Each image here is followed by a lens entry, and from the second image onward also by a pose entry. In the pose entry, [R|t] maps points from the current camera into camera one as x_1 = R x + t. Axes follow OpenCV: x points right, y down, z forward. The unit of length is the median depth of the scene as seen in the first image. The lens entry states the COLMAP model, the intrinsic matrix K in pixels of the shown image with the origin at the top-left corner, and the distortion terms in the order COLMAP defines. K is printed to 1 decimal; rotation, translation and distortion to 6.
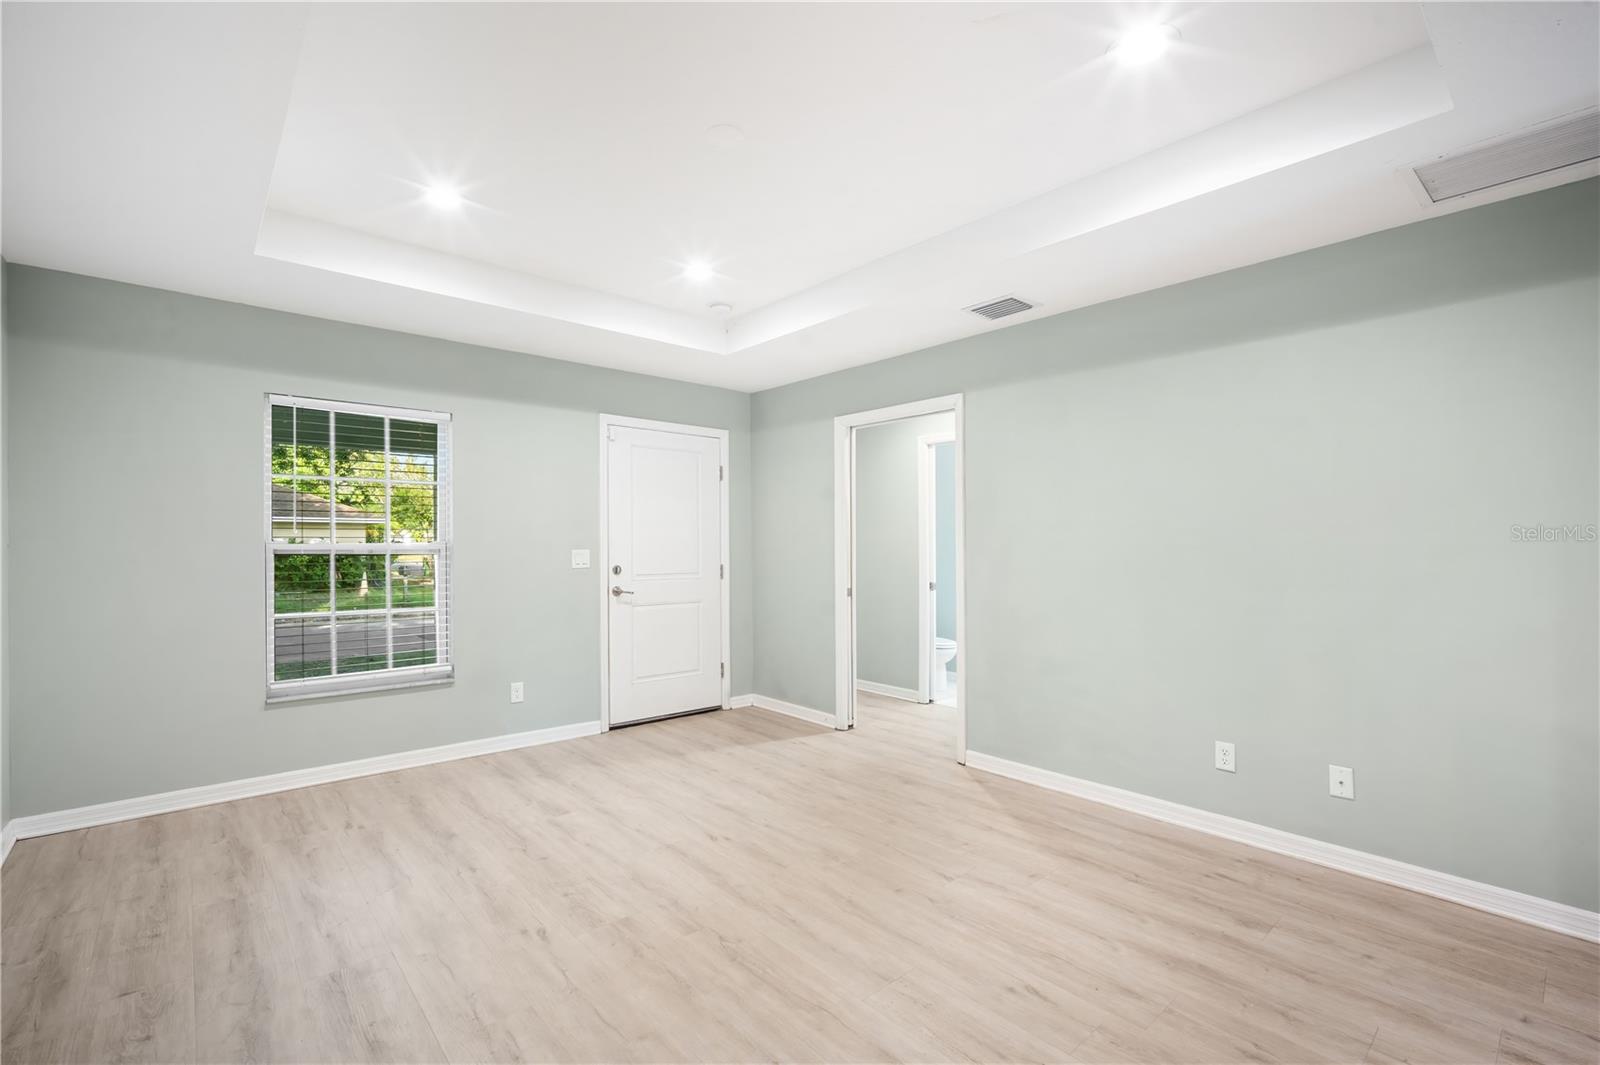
lens RADIAL K [[712.2, 0, 790.6], [0, 712.2, 540.8], [0, 0, 1]] dist [-0.013513, 0.000228]
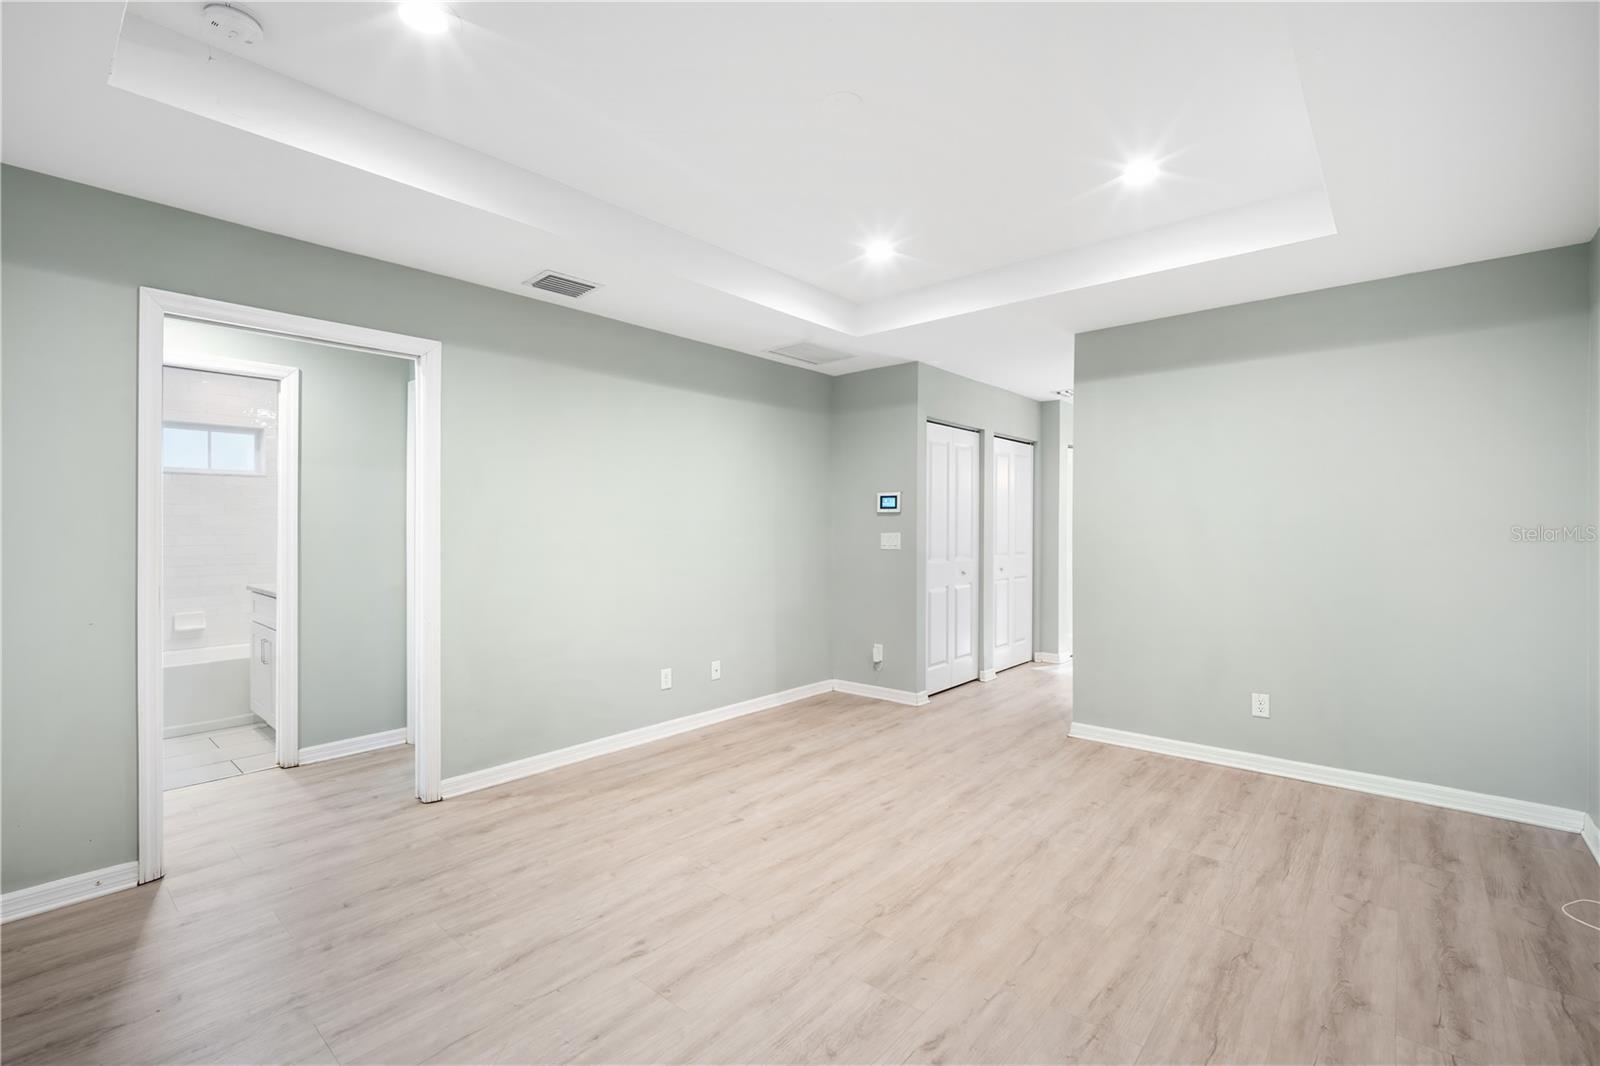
lens RADIAL K [[712.2, 0, 793.1], [0, 712.2, 526.1], [0, 0, 1]] dist [-0.013513, 0.000228]
pose [[-0.145910, -0.000792, 0.989298, -0.952332], [-0.002935, 0.999996, 0.000368, -0.000131], [-0.989294, -0.002849, -0.145912, 1.112990]]
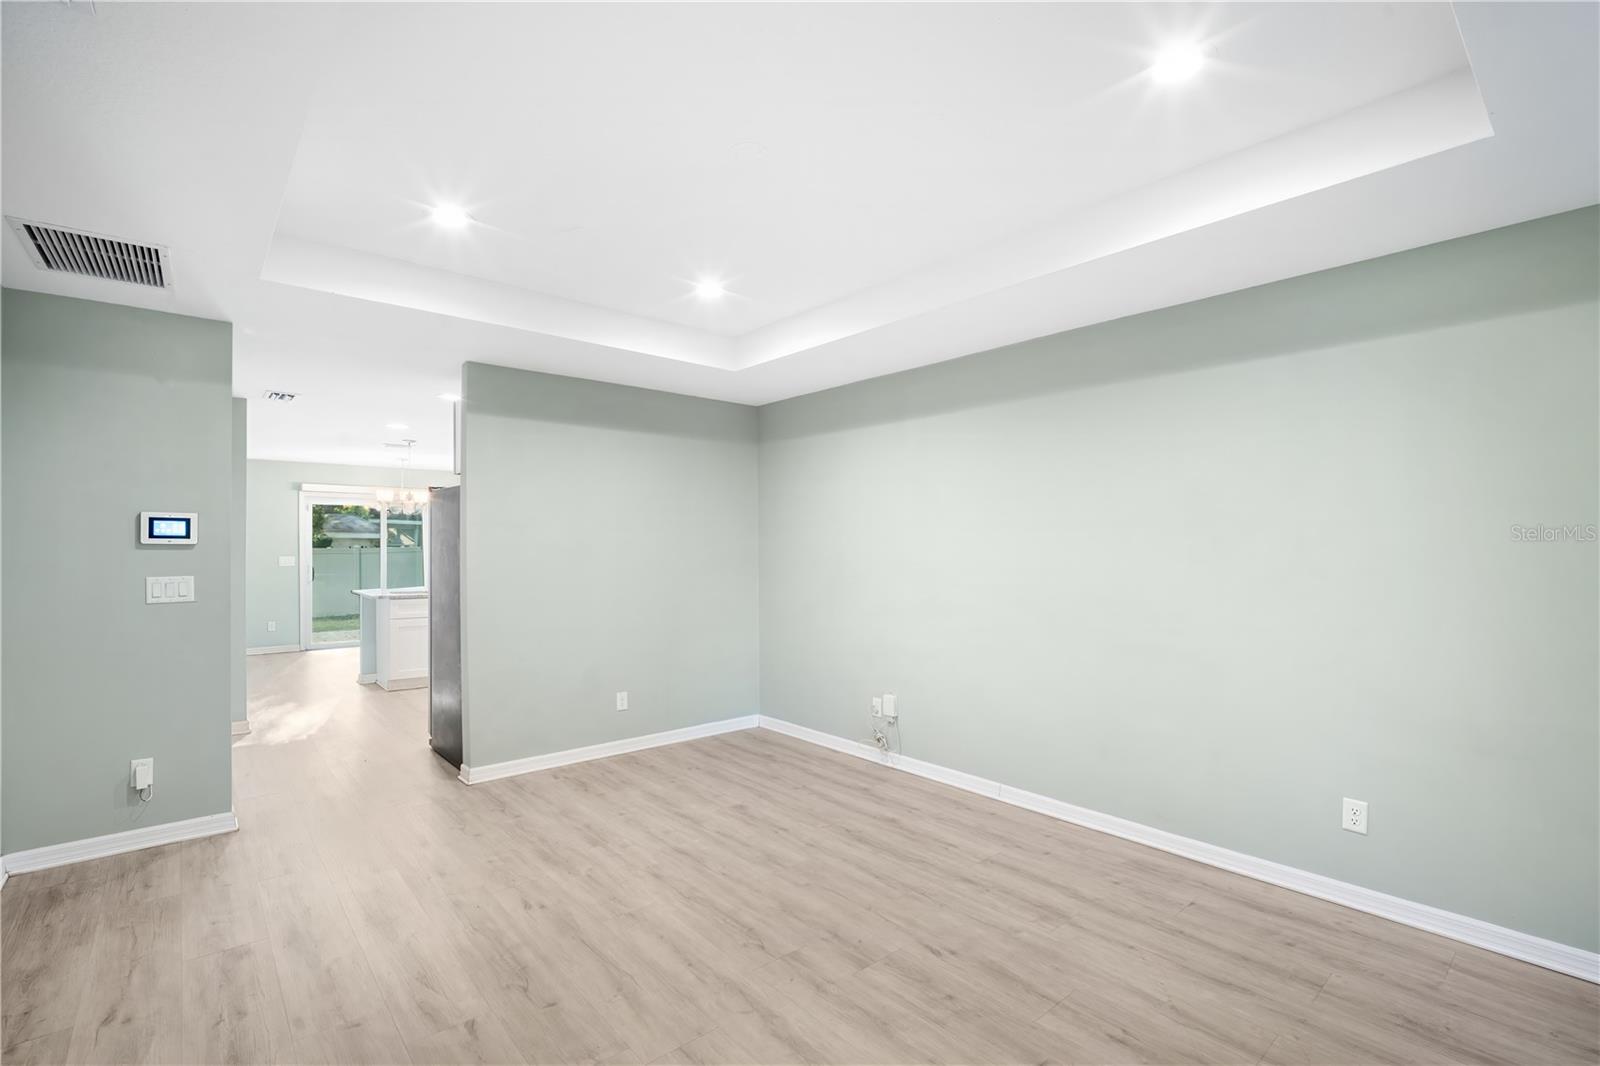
lens RADIAL K [[712.2, 0, 802.6], [0, 712.2, 540.8], [0, 0, 1]] dist [-0.013513, 0.000228]
pose [[-0.999934, -0.004777, -0.010433, -0.125662], [-0.004651, 0.999917, -0.012037, -0.034729], [0.010489, -0.011988, -0.999873, 1.814732]]
